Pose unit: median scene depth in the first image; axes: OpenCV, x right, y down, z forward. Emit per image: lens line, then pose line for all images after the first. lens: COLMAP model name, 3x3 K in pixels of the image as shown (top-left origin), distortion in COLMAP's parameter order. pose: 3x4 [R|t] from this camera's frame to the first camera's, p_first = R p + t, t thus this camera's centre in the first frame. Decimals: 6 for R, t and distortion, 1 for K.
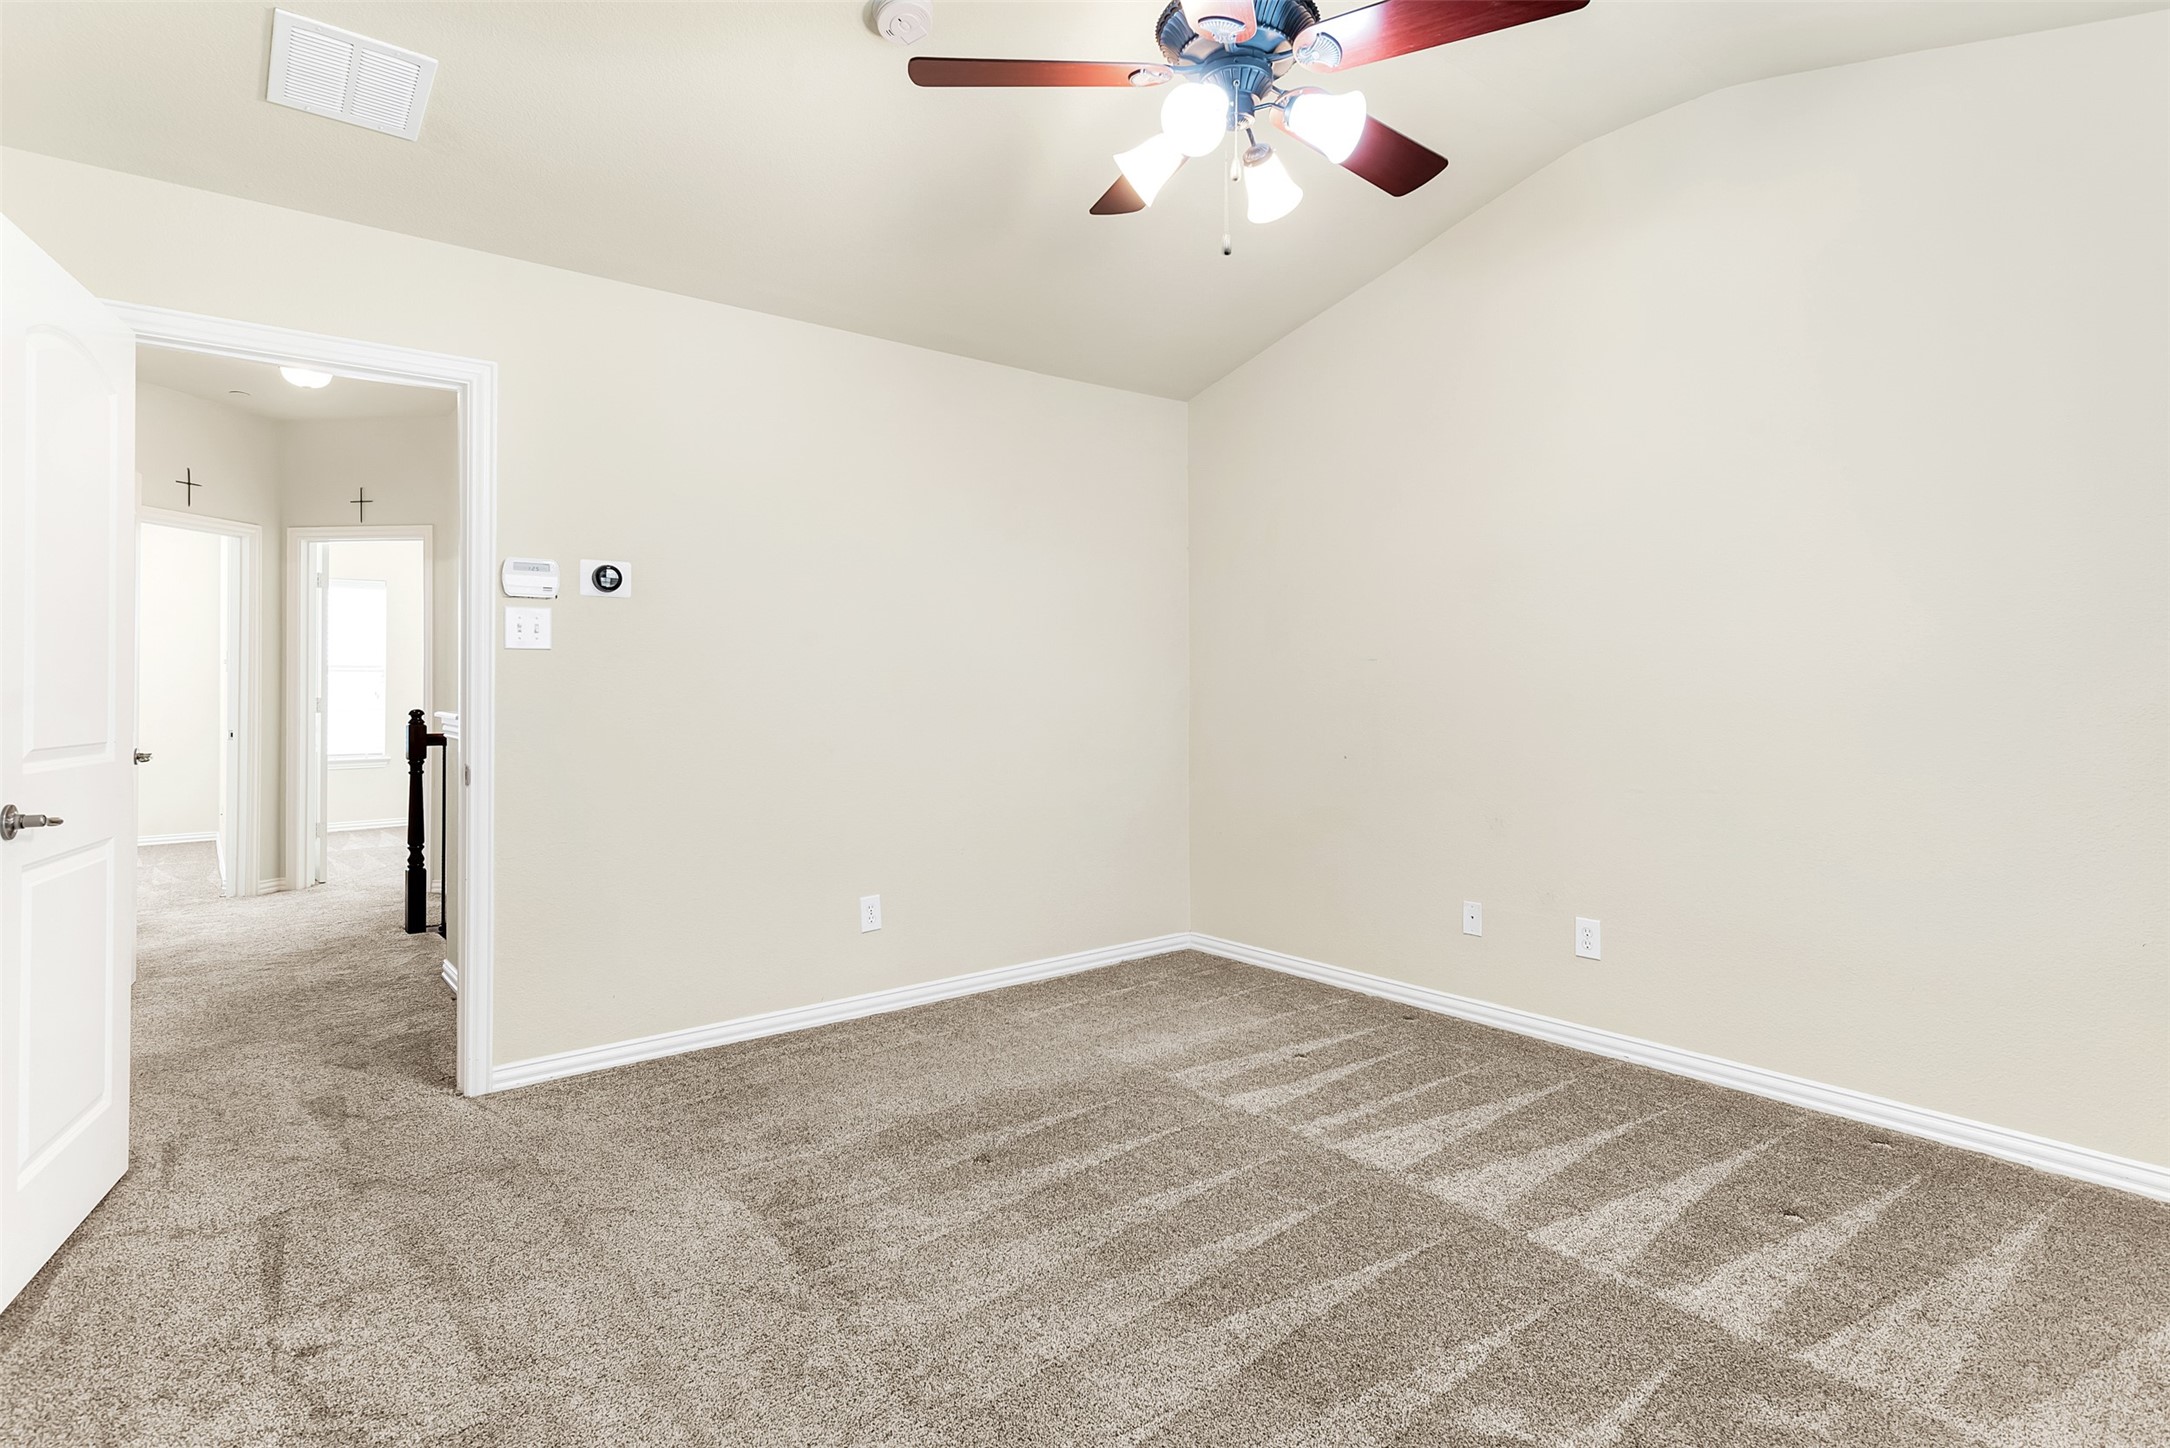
lens RADIAL K [[1116.5, 0, 1078.4], [0, 1116.5, 681.8], [0, 0, 1]] dist [0.005867, 0.011812]
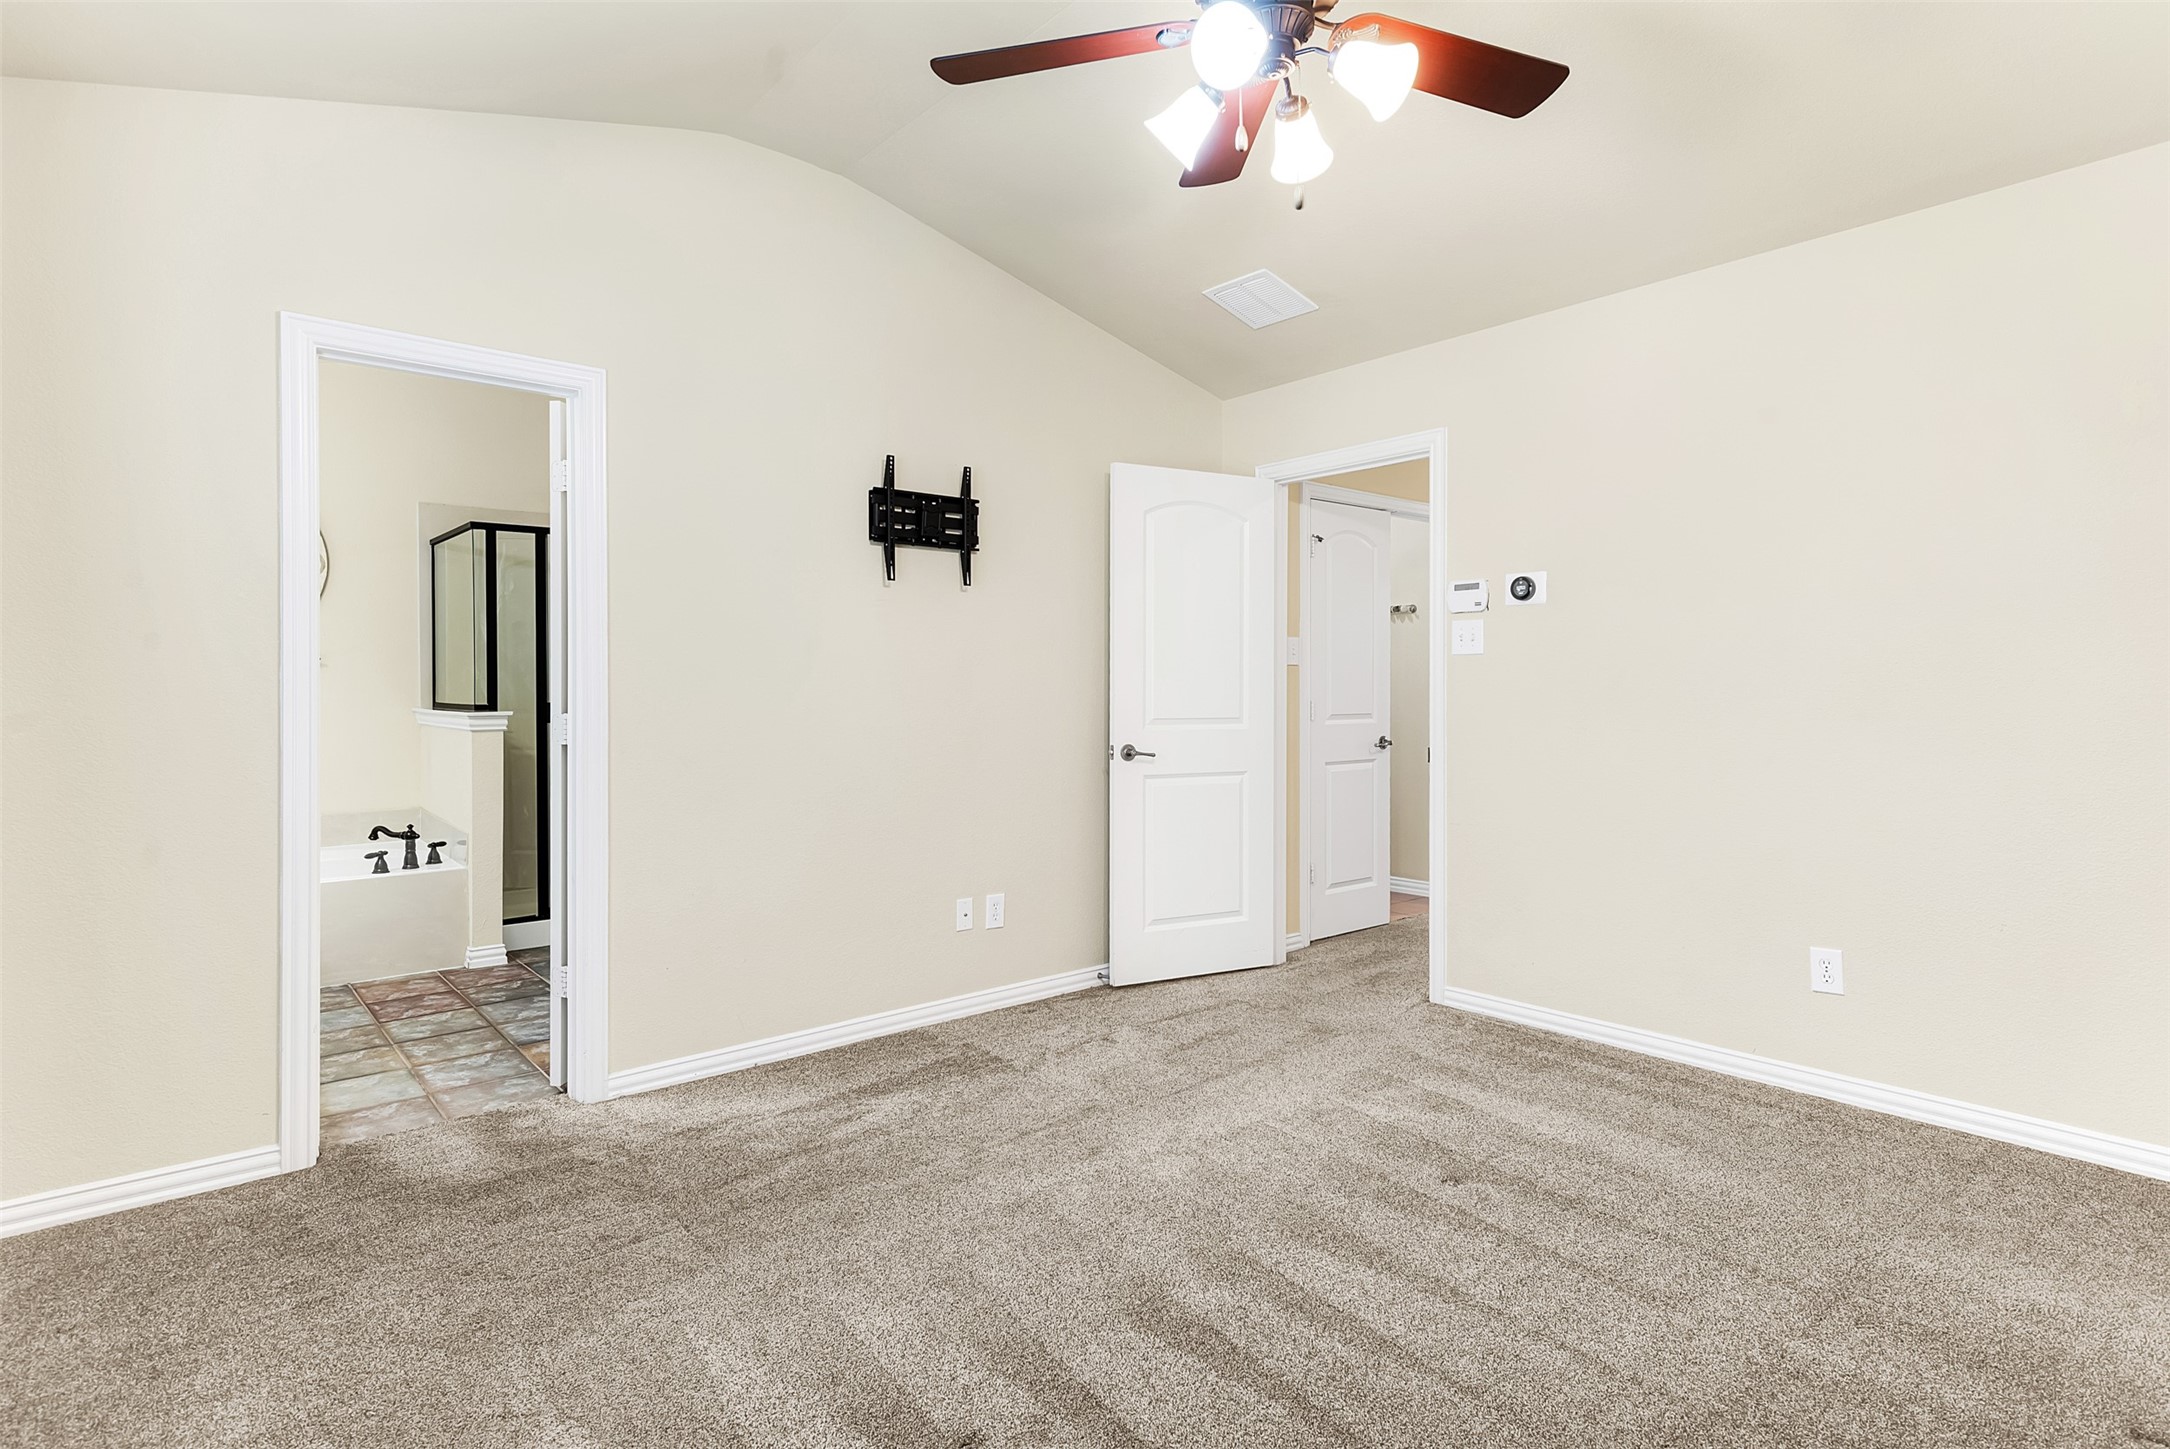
lens RADIAL K [[1116.5, 0, 1078.4], [0, 1116.5, 682.3], [0, 0, 1]] dist [0.005867, 0.011812]
pose [[0.017994, -0.006328, -0.999818, 0.723962], [0.010386, 0.999927, -0.006142, 0.004094], [0.999784, -0.010274, 0.018059, 0.558749]]
